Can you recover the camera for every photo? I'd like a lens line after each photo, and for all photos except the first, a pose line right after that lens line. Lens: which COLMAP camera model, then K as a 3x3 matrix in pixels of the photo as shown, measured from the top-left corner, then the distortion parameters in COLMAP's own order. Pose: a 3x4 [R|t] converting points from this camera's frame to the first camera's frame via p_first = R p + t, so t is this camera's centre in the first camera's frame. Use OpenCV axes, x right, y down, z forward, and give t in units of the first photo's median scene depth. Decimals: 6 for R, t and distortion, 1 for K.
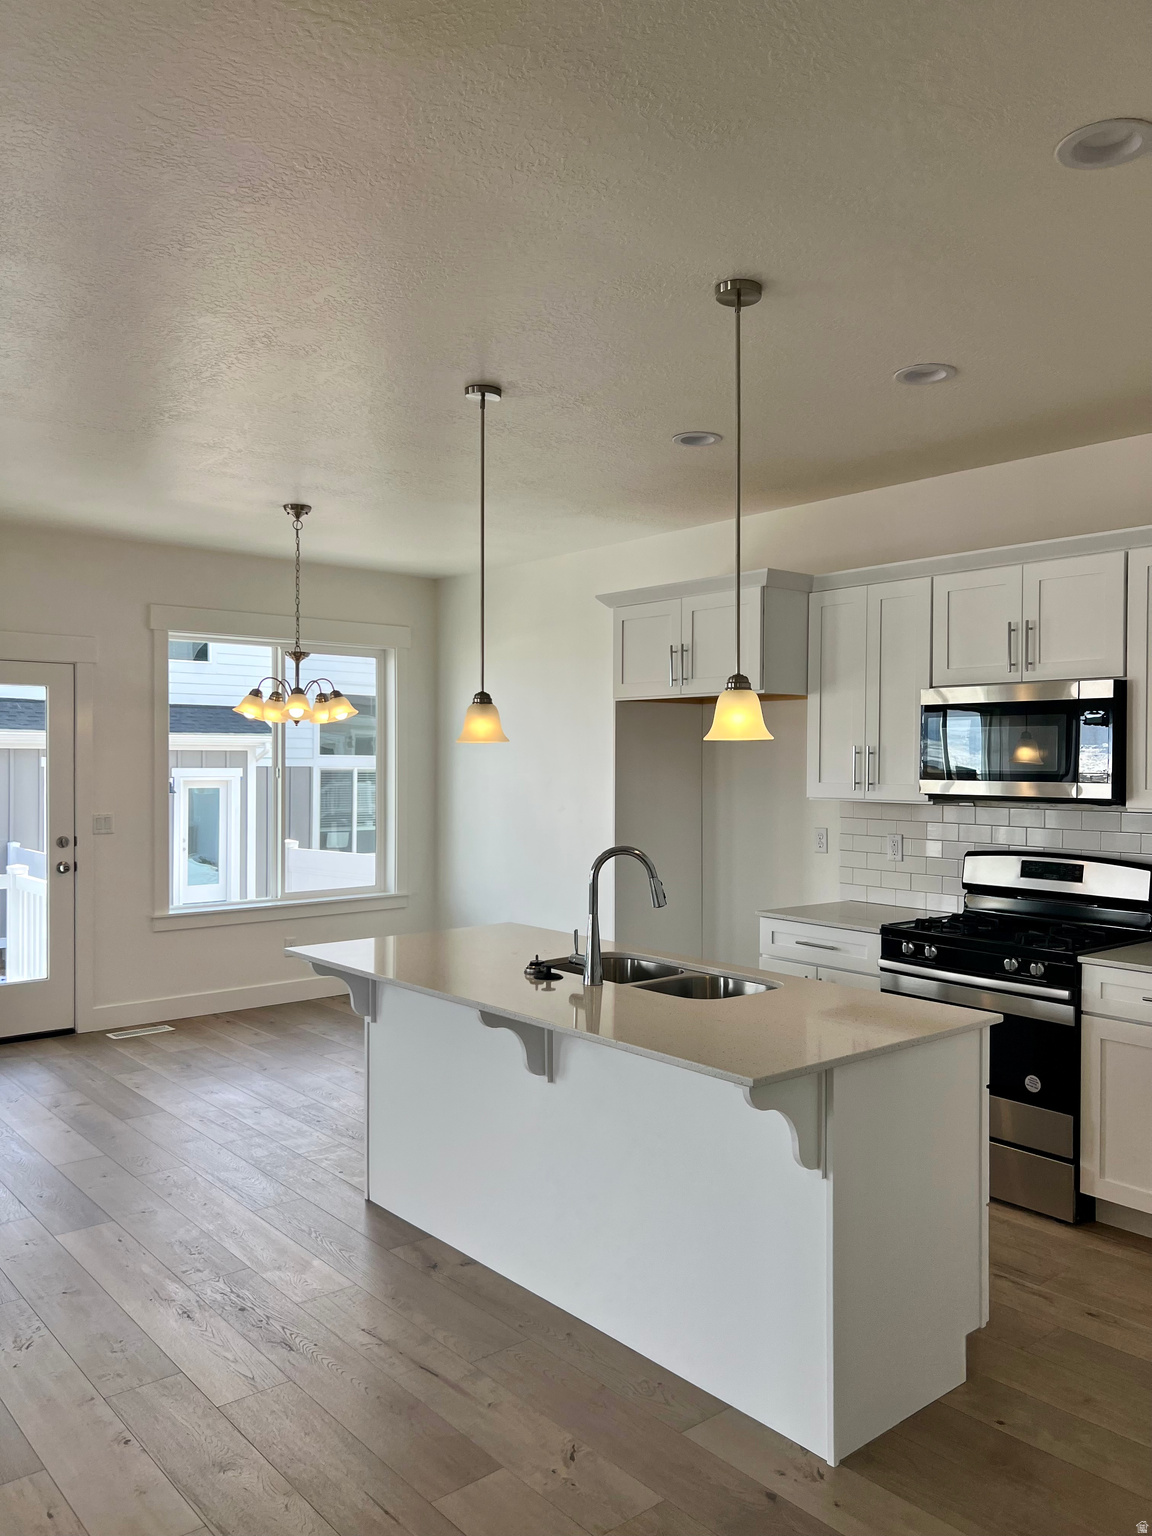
lens RADIAL K [[1174.4, 0, 576.0], [0, 1174.4, 768.0], [0, 0, 1]] dist [0.051833, -0.058863]
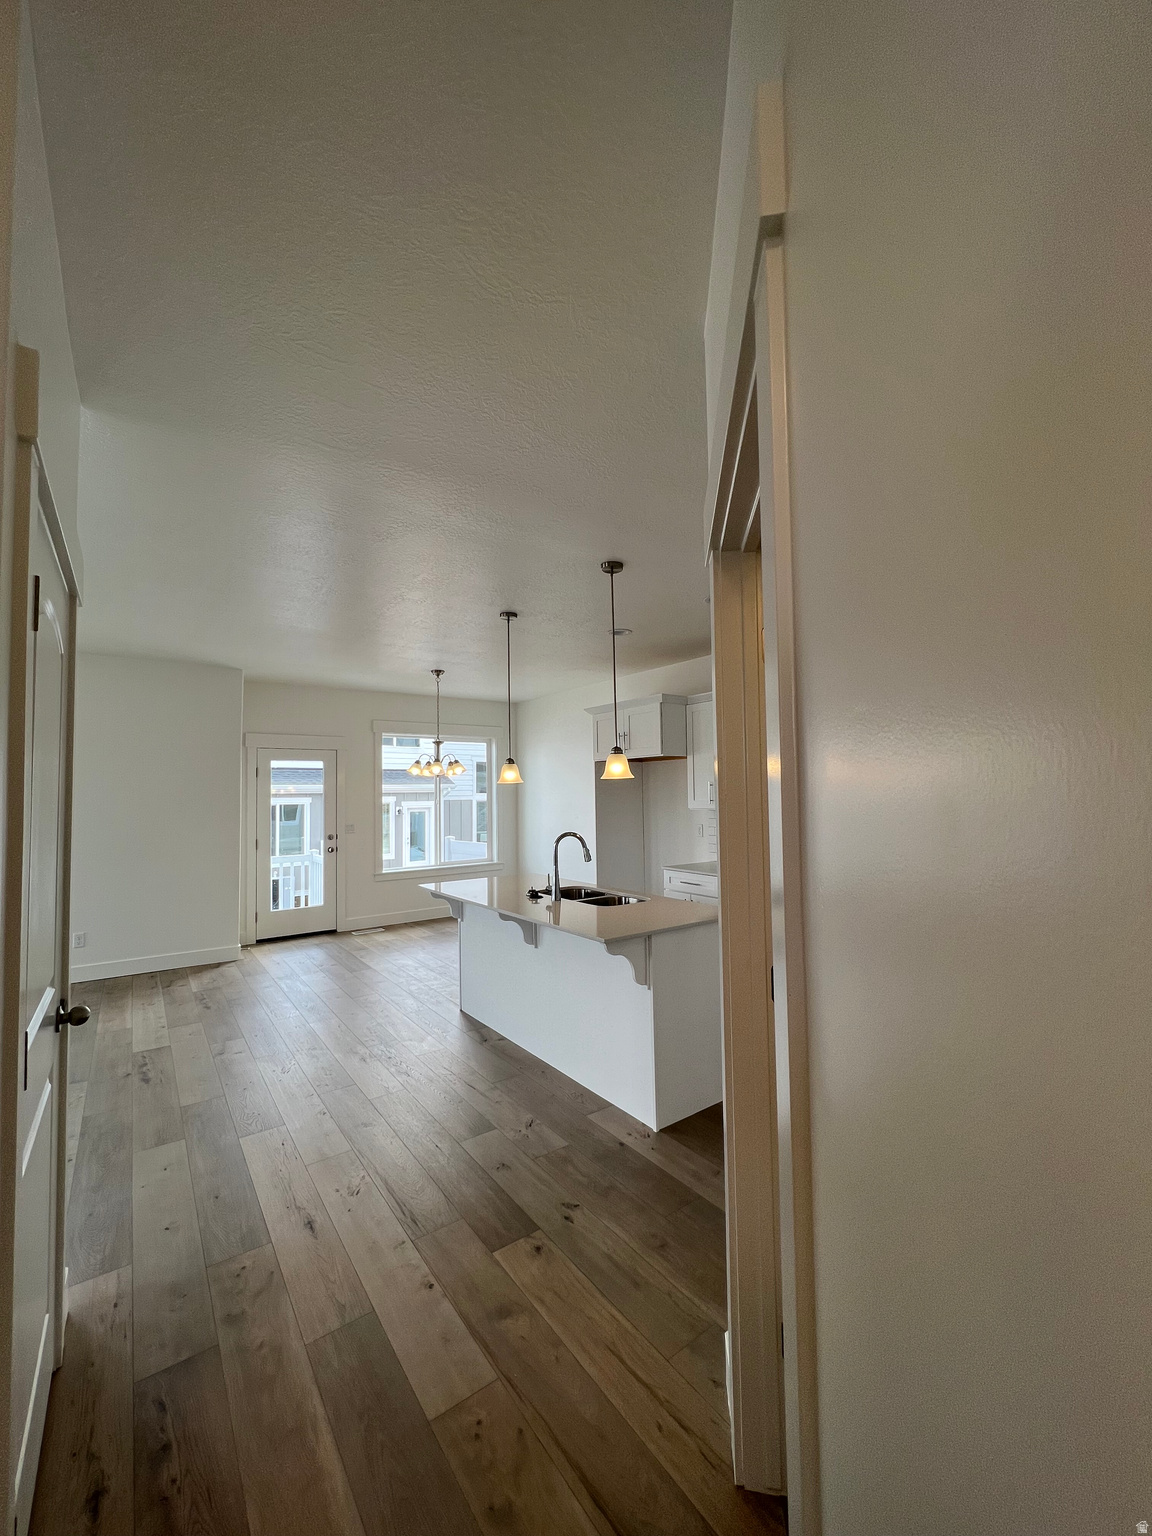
lens RADIAL K [[622.8, 0, 570.8], [0, 622.8, 767.4], [0, 0, 1]] dist [0.000716, -0.000042]
pose [[0.996689, -0.022848, -0.078035, 0.110822], [0.018880, 0.998509, -0.051223, 0.008122], [0.079089, 0.049580, 0.995634, -0.073782]]
